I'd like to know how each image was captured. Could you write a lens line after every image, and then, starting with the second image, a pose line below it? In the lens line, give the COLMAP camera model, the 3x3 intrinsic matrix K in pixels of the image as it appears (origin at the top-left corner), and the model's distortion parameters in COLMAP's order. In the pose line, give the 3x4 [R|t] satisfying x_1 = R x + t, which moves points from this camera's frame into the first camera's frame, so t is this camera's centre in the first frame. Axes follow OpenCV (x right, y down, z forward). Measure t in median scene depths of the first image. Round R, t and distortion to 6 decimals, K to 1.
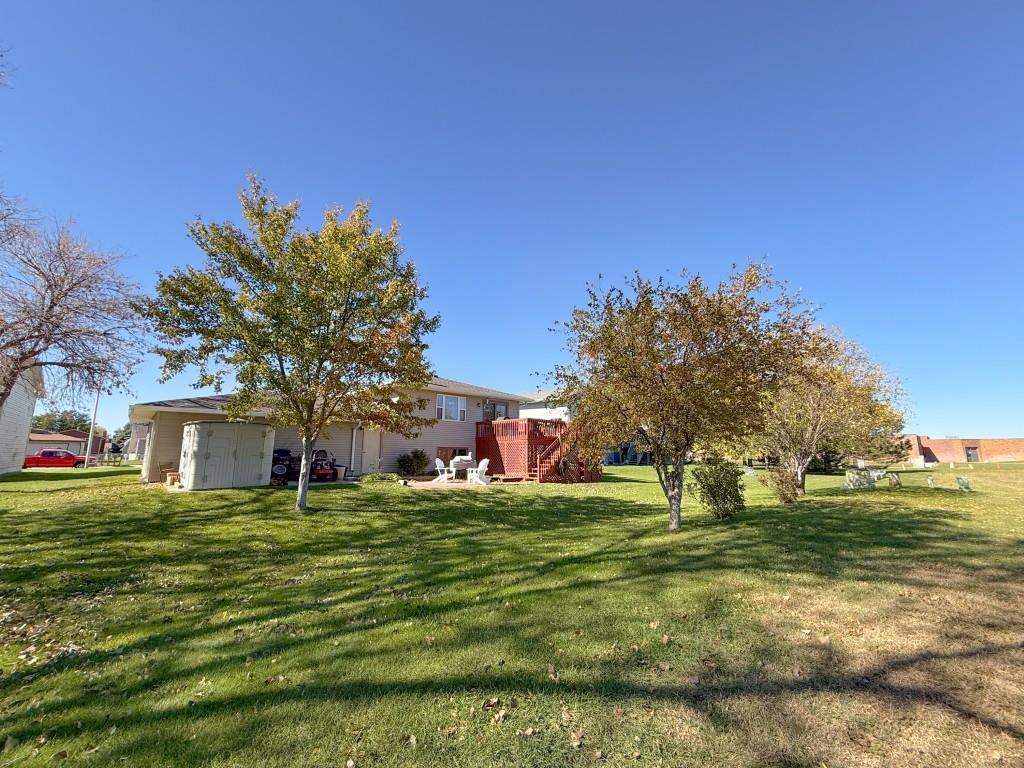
lens RADIAL K [[403.7, 0, 510.5], [0, 403.7, 383.9], [0, 0, 1]] dist [0.001443, 0.000003]
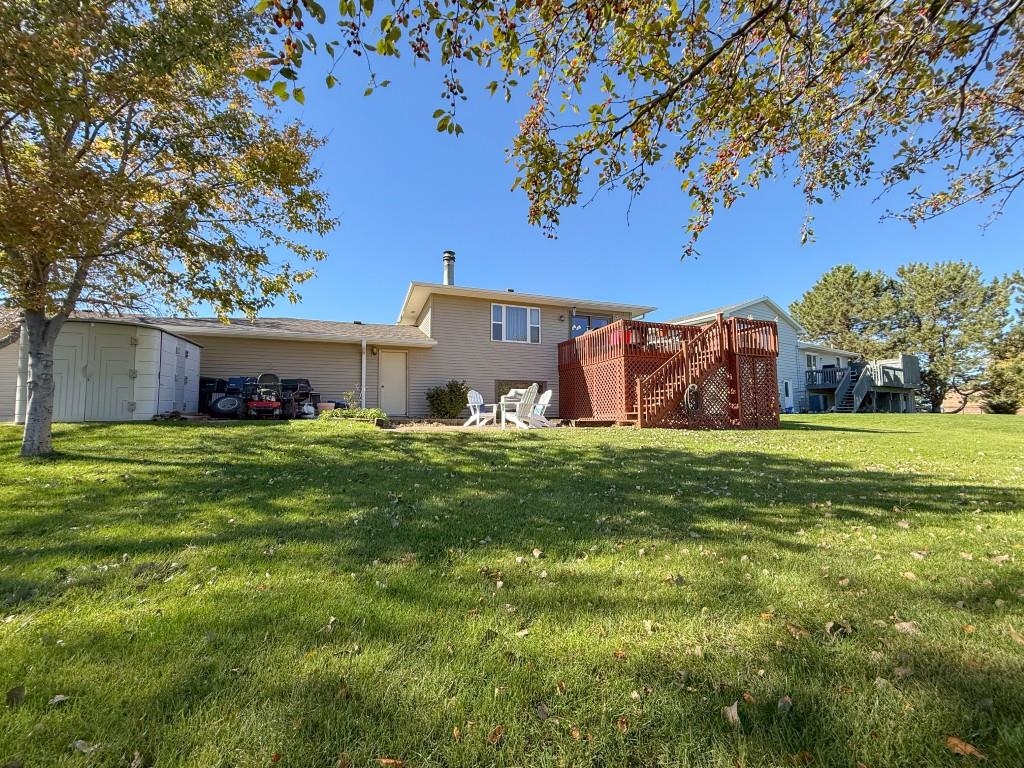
lens RADIAL K [[403.7, 0, 512.5], [0, 403.7, 389.3], [0, 0, 1]] dist [0.001443, 0.000003]
pose [[0.922862, -0.037019, -0.383346, 0.118209], [0.078222, 0.992640, 0.092455, 0.120013], [0.377102, -0.115310, 0.918965, 0.403827]]
